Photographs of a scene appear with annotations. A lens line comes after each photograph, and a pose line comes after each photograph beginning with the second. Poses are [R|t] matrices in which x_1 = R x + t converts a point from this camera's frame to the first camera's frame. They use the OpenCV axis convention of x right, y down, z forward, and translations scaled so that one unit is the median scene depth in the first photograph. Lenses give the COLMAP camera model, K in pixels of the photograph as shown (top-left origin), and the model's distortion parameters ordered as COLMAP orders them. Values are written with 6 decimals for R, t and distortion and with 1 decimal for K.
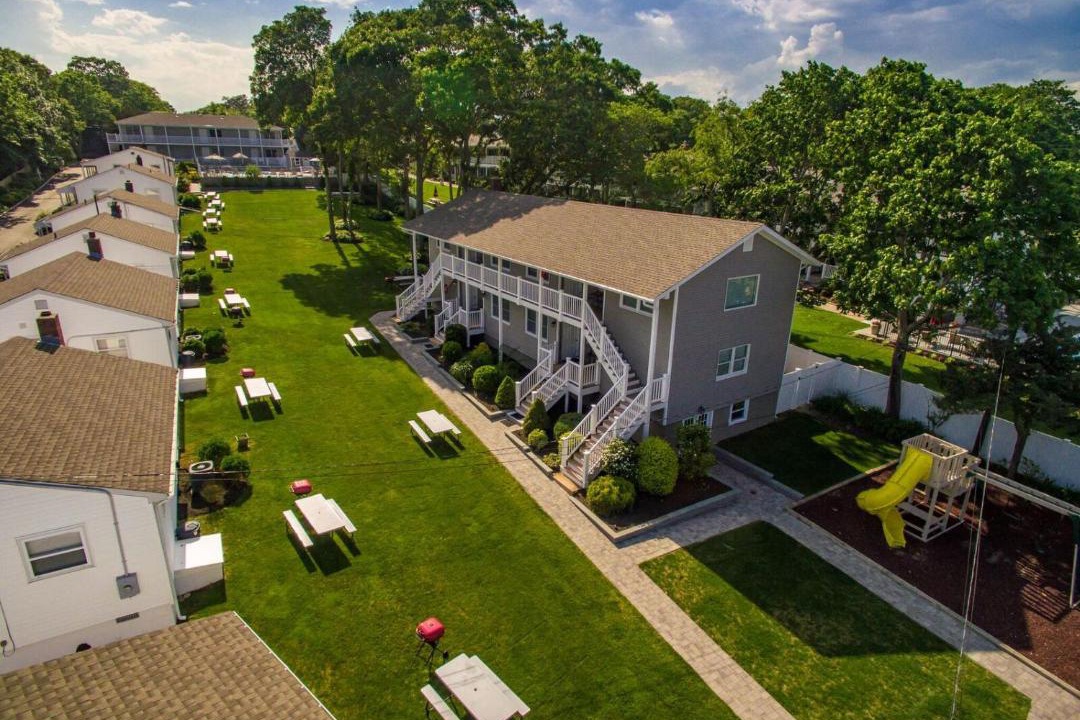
lens RADIAL K [[587.6, 0, 540.0], [0, 587.6, 360.0], [0, 0, 1]] dist [0.003784, 0.001175]
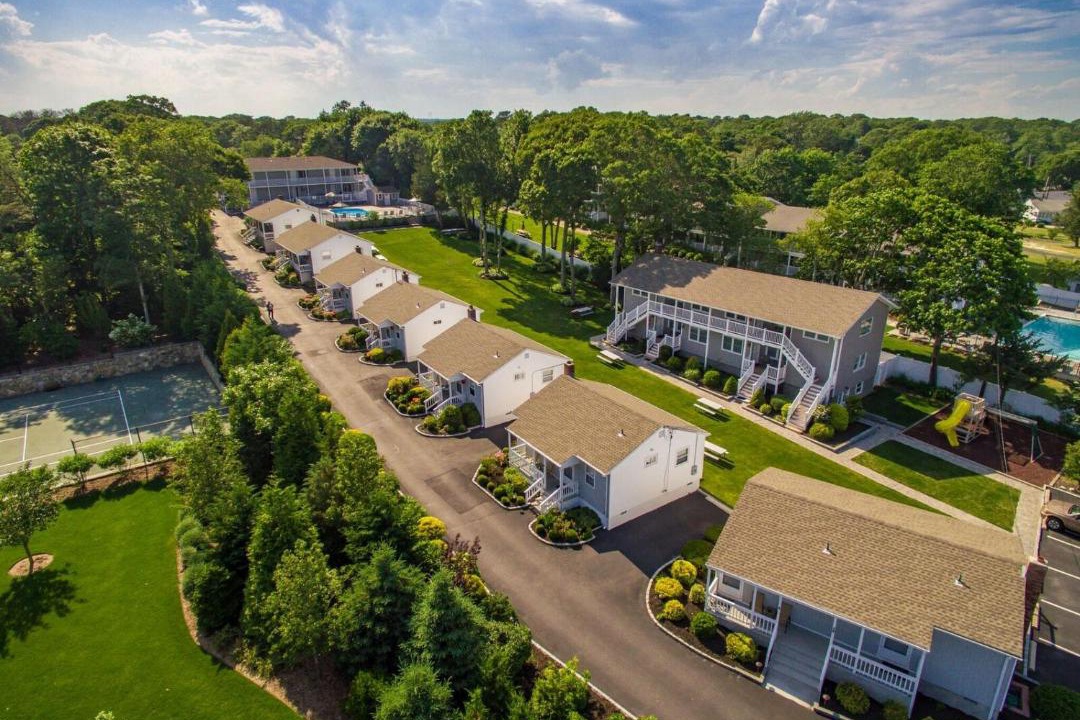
lens RADIAL K [[609.8, 0, 540.0], [0, 609.8, 360.0], [0, 0, 1]] dist [0.002181, 0.001070]
pose [[0.995133, -0.058537, 0.079267, -0.855679], [0.057055, 0.998154, 0.020839, -0.104278], [-0.080341, -0.016215, 0.996636, -0.883466]]
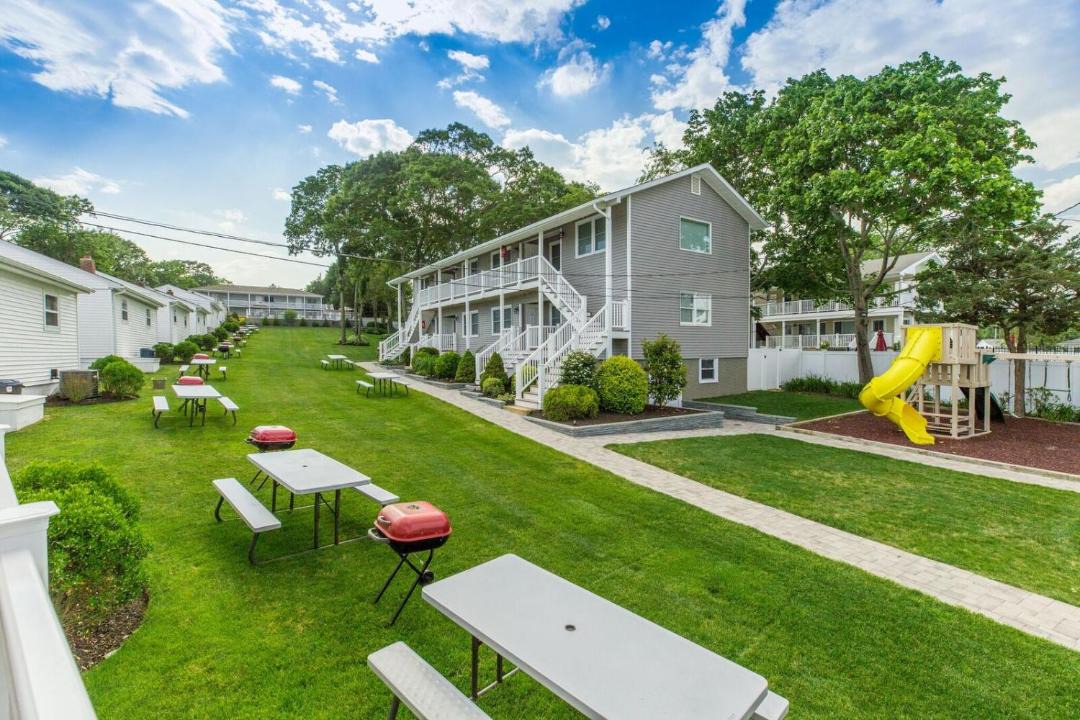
lens RADIAL K [[478.3, 0, 544.0], [0, 478.3, 346.3], [0, 0, 1]] dist [-0.000254, 0.000117]
pose [[0.999362, -0.026500, 0.023959, 0.057260], [0.032976, 0.942236, -0.333323, 0.315861], [-0.013742, 0.333900, 0.942508, 0.274762]]
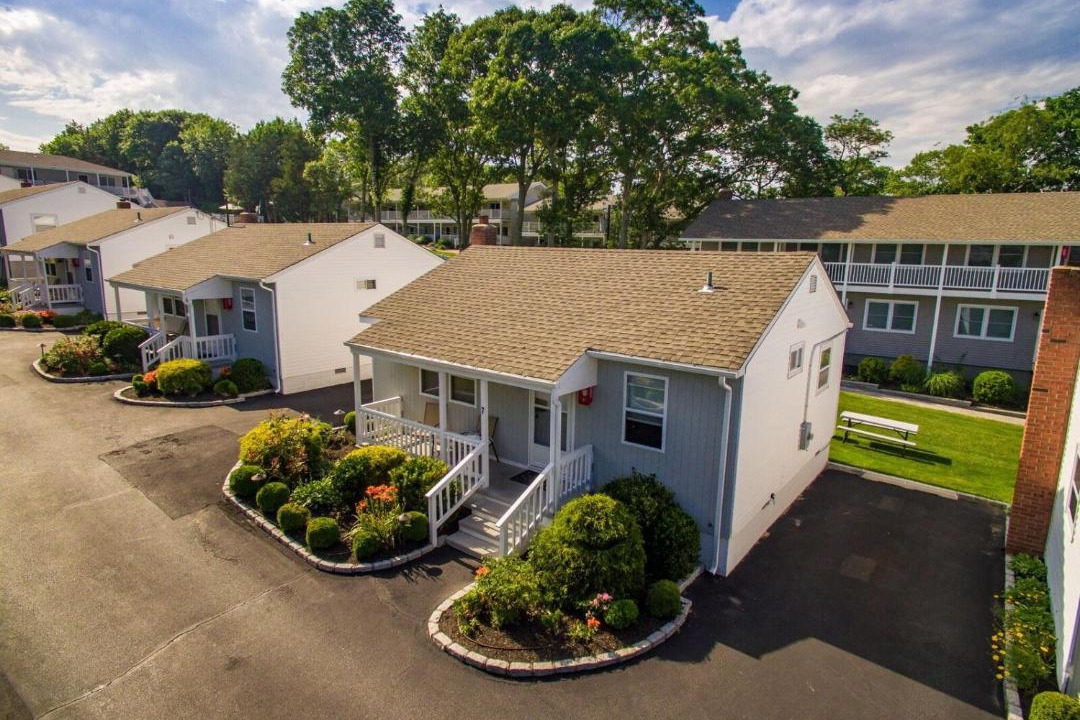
lens RADIAL K [[609.8, 0, 540.0], [0, 609.8, 360.0], [0, 0, 1]] dist [0.002181, 0.001070]
pose [[0.921271, -0.085602, 0.379385, -1.138615], [0.137411, 0.984206, -0.111609, 0.002471], [-0.363839, 0.154954, 0.918483, 0.510538]]
